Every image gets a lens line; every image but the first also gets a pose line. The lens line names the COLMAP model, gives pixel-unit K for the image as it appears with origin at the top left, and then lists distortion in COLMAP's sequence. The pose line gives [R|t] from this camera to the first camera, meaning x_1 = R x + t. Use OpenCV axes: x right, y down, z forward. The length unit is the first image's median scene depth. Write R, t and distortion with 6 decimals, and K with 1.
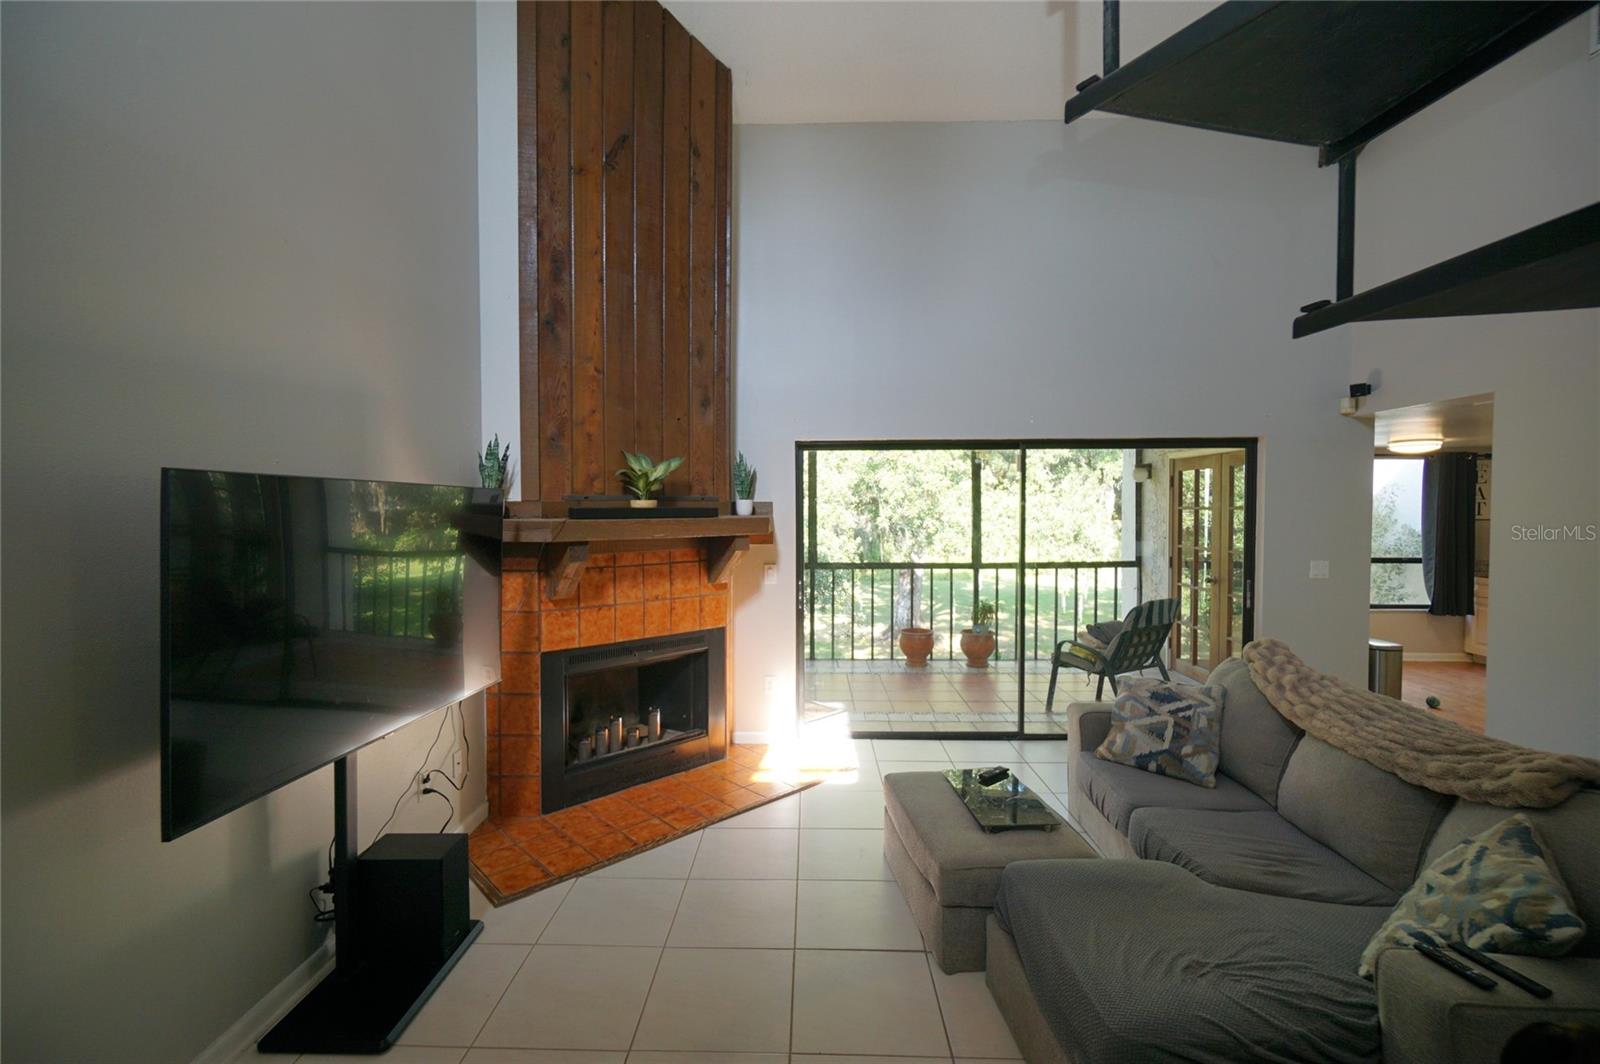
lens RADIAL K [[692.6, 0, 793.2], [0, 692.6, 525.4], [0, 0, 1]] dist [0.000205, 0.000537]
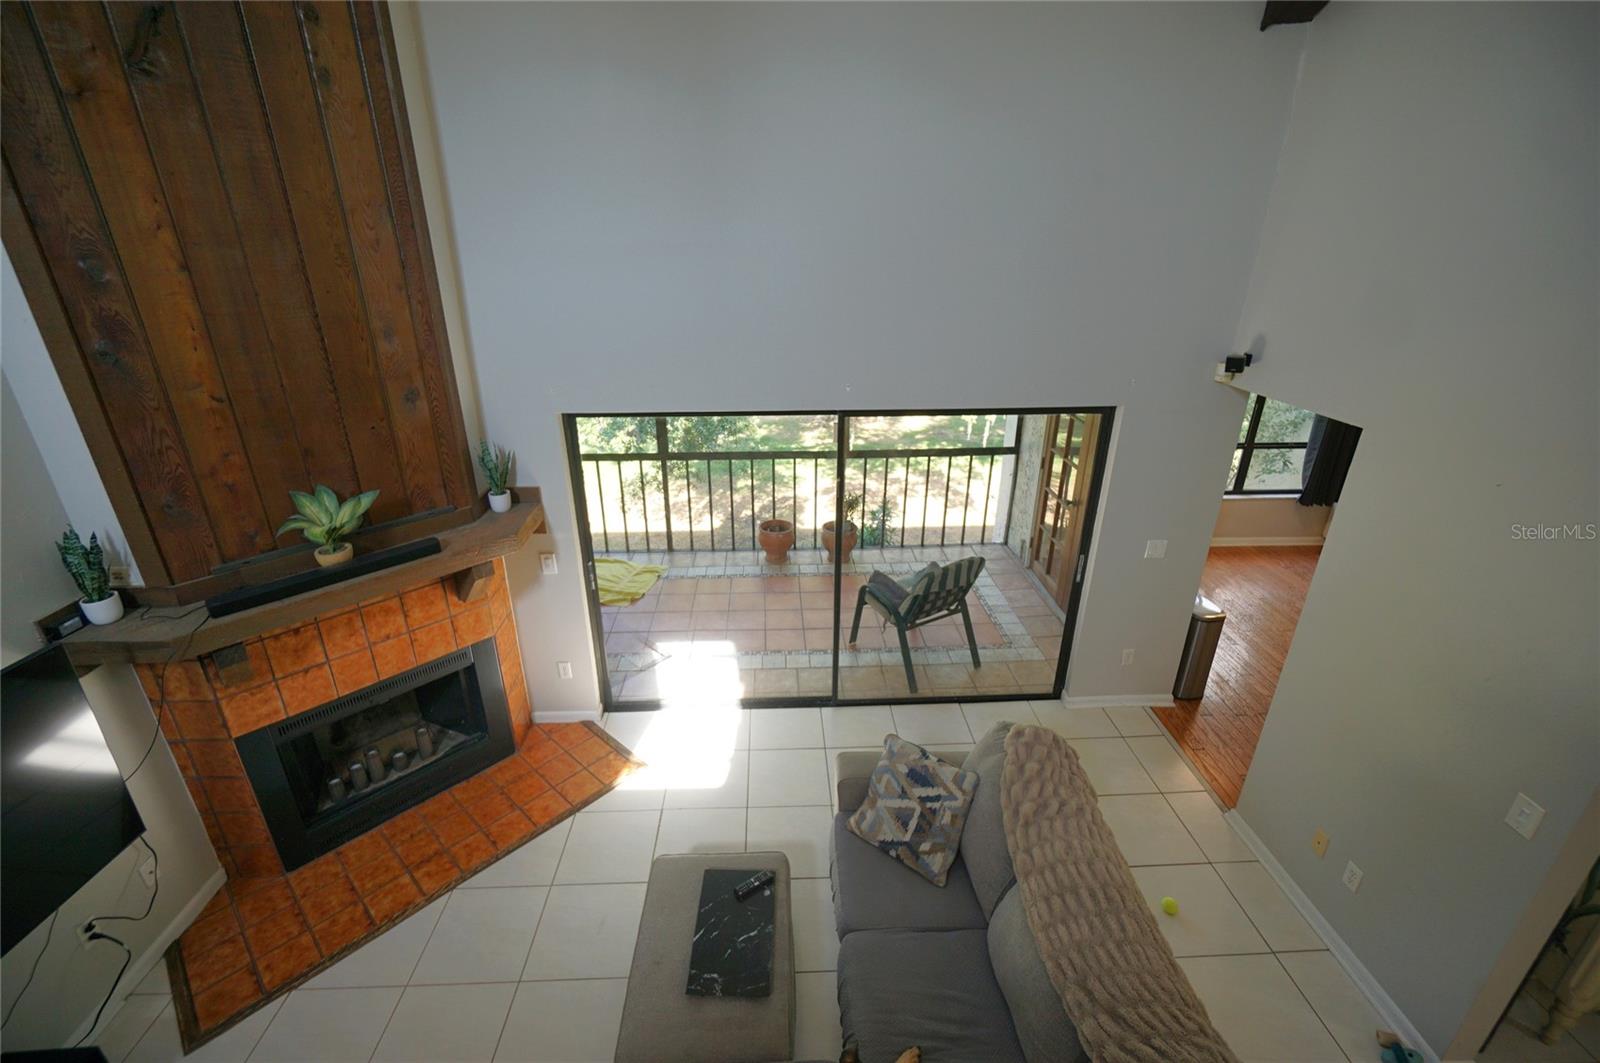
lens RADIAL K [[684.2, 0, 795.3], [0, 684.2, 520.8], [0, 0, 1]] dist [-0.003861, 0.000564]
pose [[0.998390, -0.021198, 0.052620, 0.293000], [0.000603, 0.931477, 0.363801, -0.369967], [-0.056727, -0.363183, 0.929989, 0.247175]]
